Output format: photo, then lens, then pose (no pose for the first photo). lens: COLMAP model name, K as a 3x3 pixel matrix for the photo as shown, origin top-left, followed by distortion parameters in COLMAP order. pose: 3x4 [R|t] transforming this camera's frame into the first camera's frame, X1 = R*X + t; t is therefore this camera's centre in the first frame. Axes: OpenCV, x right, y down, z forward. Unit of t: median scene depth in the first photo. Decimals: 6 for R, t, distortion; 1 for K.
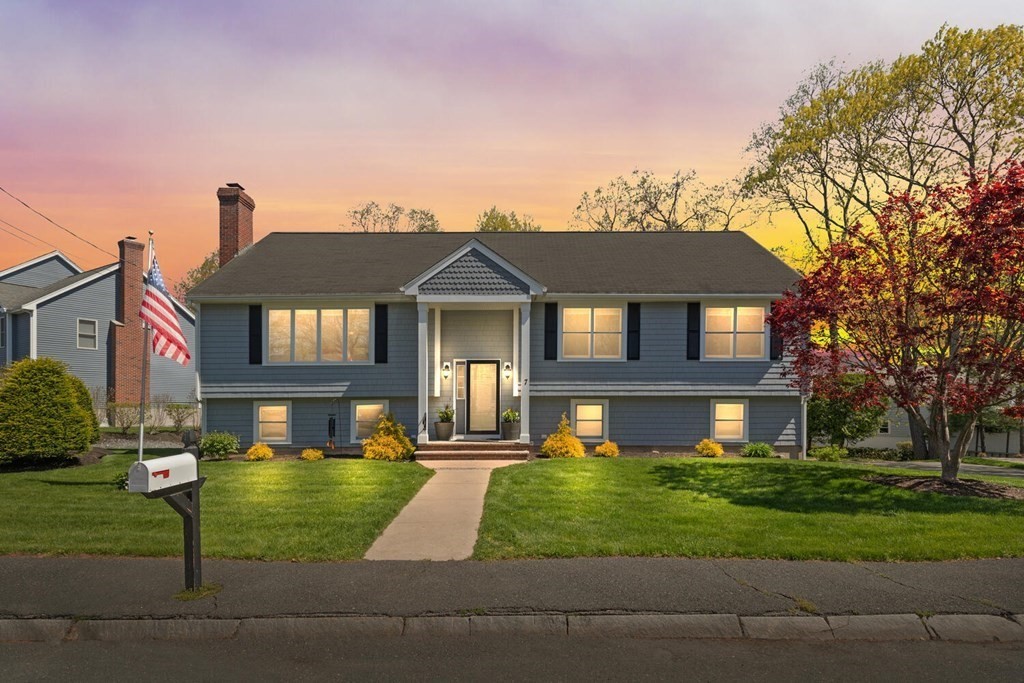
lens RADIAL K [[467.8, 0, 506.3], [0, 467.8, 348.1], [0, 0, 1]] dist [0.002137, 0.000100]
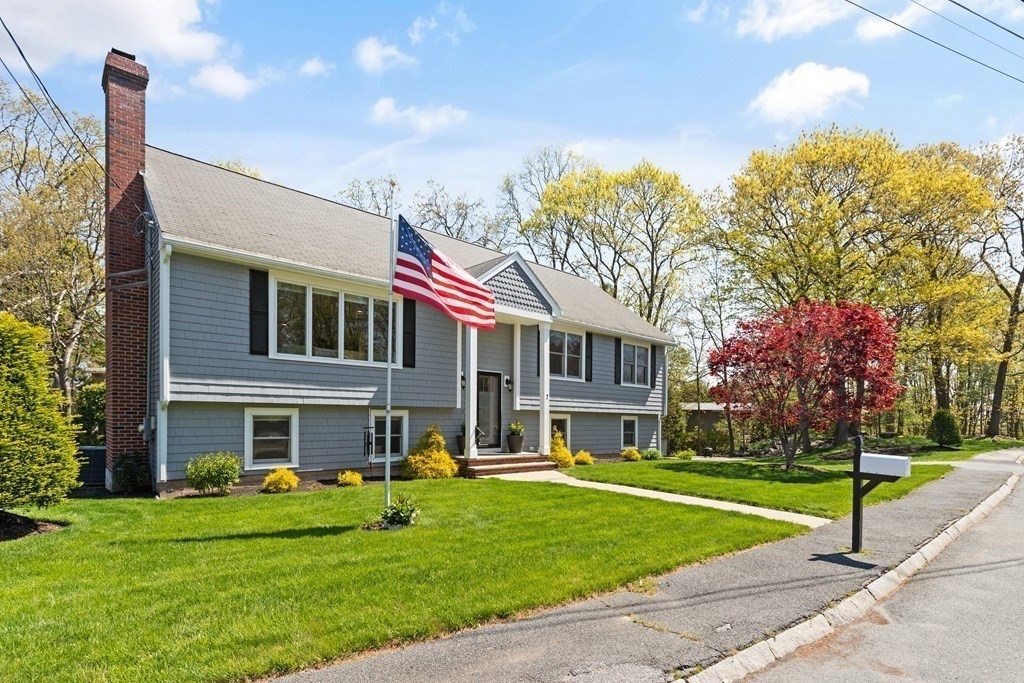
lens RADIAL K [[504.5, 0, 512.4], [0, 504.5, 357.0], [0, 0, 1]] dist [-0.000708, -0.000085]
pose [[0.746063, 0.094087, 0.659195, -0.749916], [-0.096192, 0.994812, -0.033120, 0.025906], [-0.658891, -0.038700, 0.751242, 0.182870]]
